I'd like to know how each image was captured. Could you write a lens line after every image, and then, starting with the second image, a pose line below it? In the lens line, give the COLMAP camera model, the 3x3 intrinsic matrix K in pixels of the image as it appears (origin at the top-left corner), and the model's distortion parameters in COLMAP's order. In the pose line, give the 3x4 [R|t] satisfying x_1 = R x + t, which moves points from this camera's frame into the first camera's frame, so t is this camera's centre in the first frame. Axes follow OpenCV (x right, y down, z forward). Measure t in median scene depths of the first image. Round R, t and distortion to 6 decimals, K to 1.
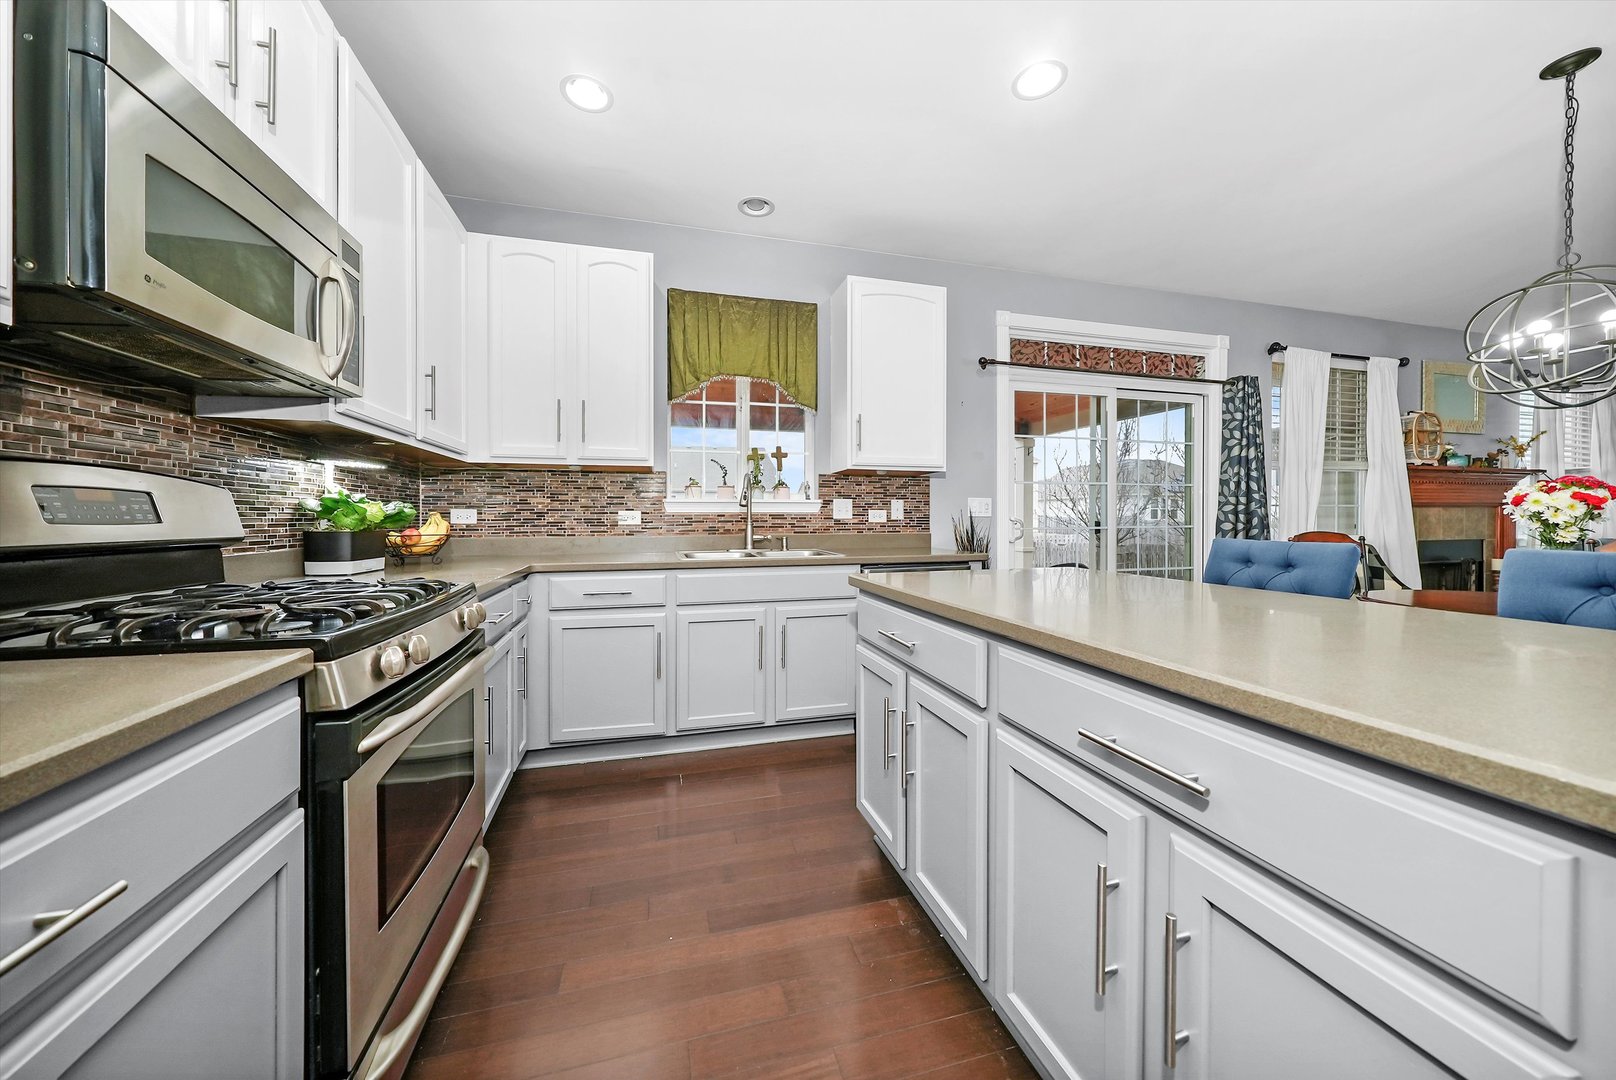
lens RADIAL K [[563.0, 0, 805.5], [0, 563.0, 521.8], [0, 0, 1]] dist [-0.003257, 0.000105]
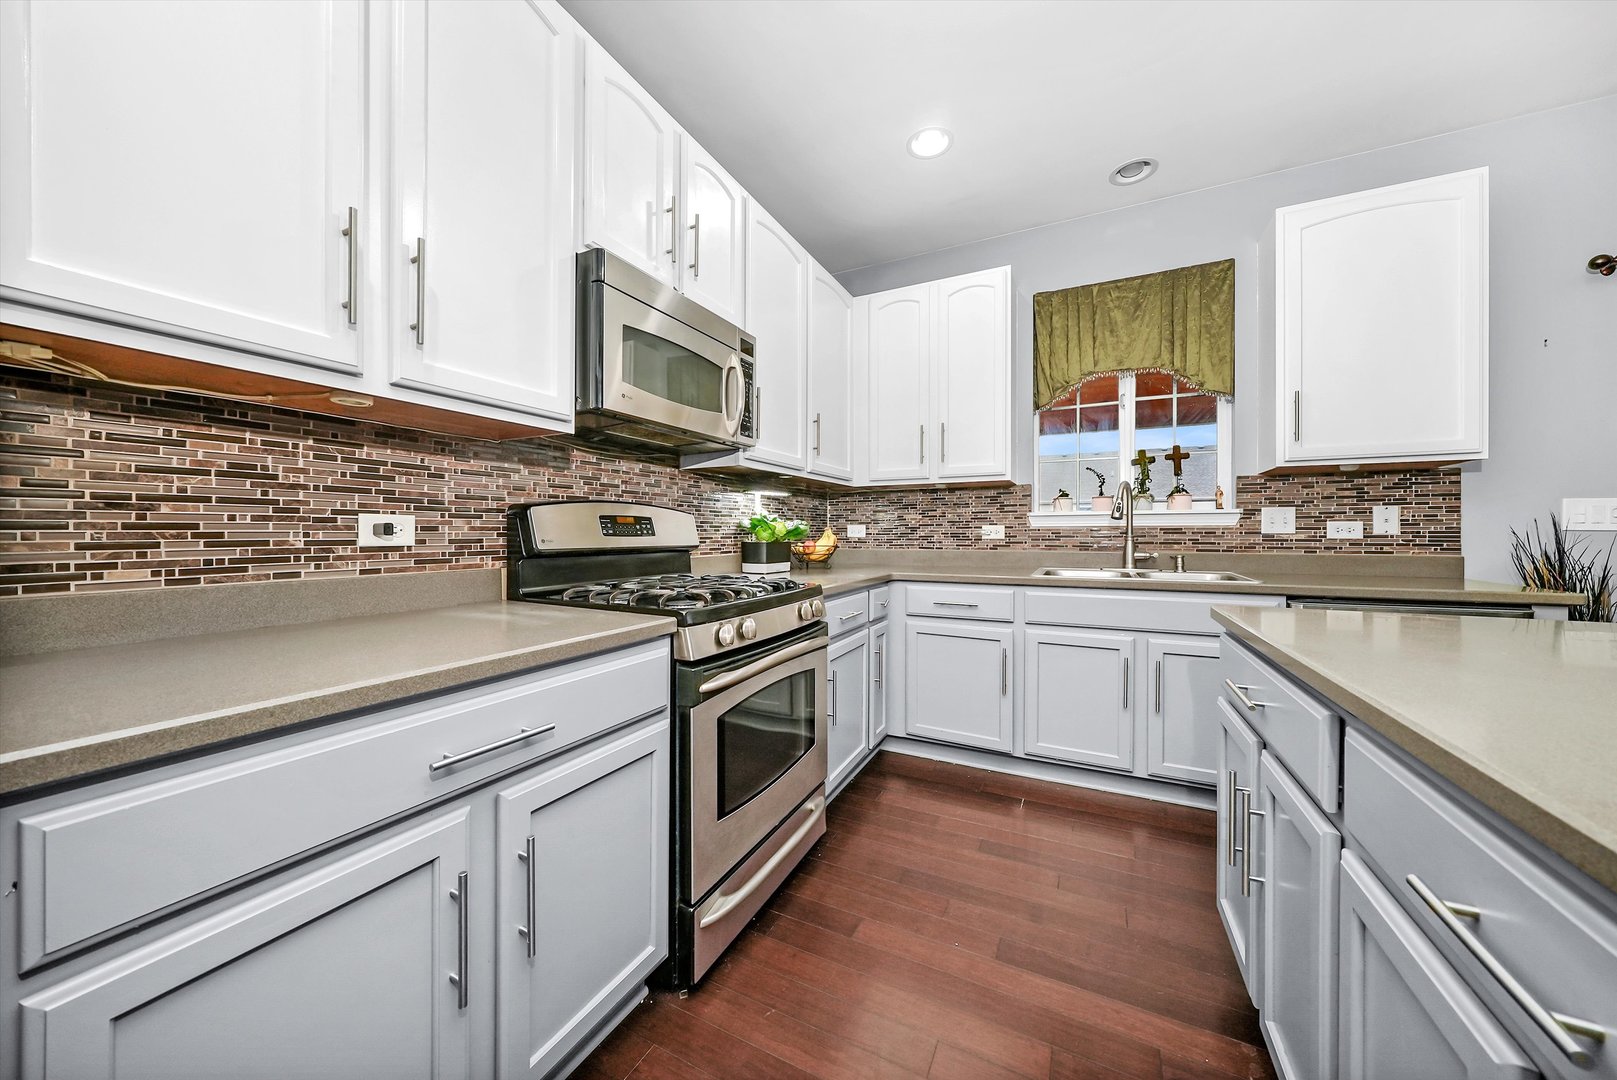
lens RADIAL K [[563.3, 0, 802.6], [0, 563.3, 533.0], [0, 0, 1]] dist [-0.003257, 0.000105]
pose [[0.734700, 0.001482, -0.678391, 0.148641], [-0.004913, 0.999983, -0.003136, -0.001417], [0.678375, 0.005637, 0.734695, 0.031625]]
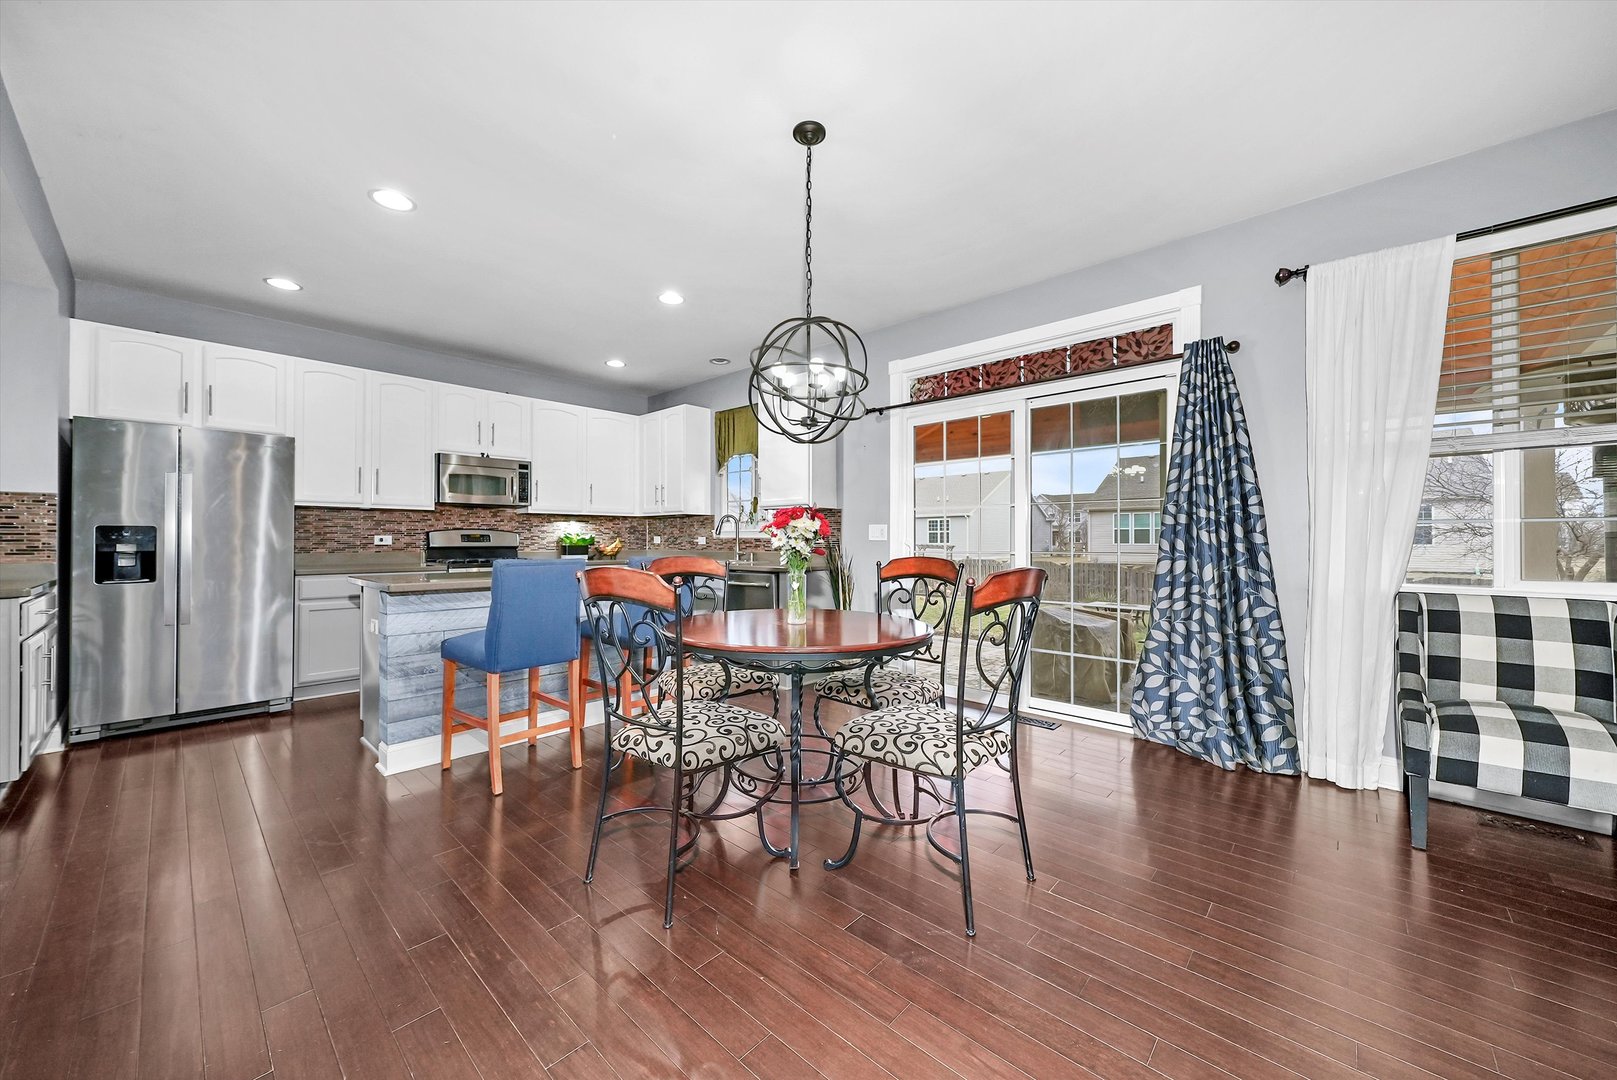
lens RADIAL K [[626.1, 0, 831.8], [0, 626.1, 532.5], [0, 0, 1]] dist [-0.008304, 0.000212]
pose [[0.525659, -0.007597, -0.850662, 2.050859], [-0.006092, 0.999901, -0.012694, -0.011922], [0.850674, 0.011855, 0.525560, 0.337643]]
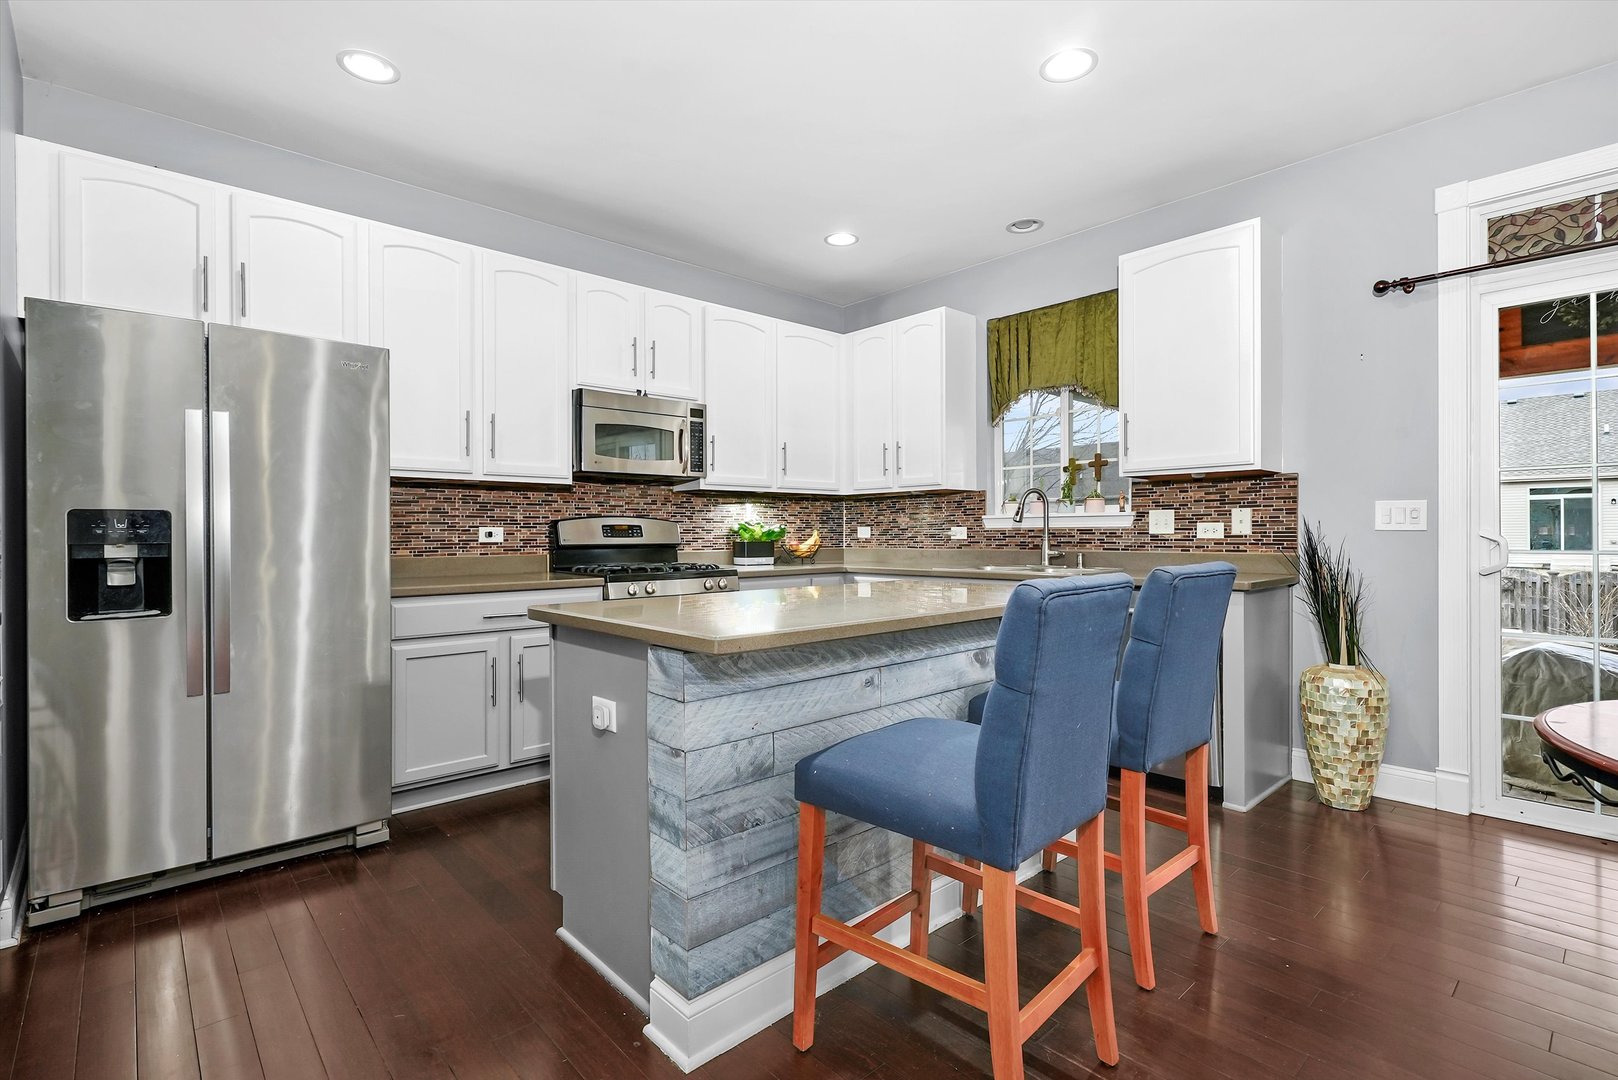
lens RADIAL K [[784.7, 0, 805.9], [0, 784.7, 533.7], [0, 0, 1]] dist [-0.001920, -0.001716]
pose [[0.438662, 0.000565, -0.898652, 1.192459], [-0.001597, 0.999999, -0.000151, -0.006659], [0.898651, 0.001501, 0.438662, 0.033690]]
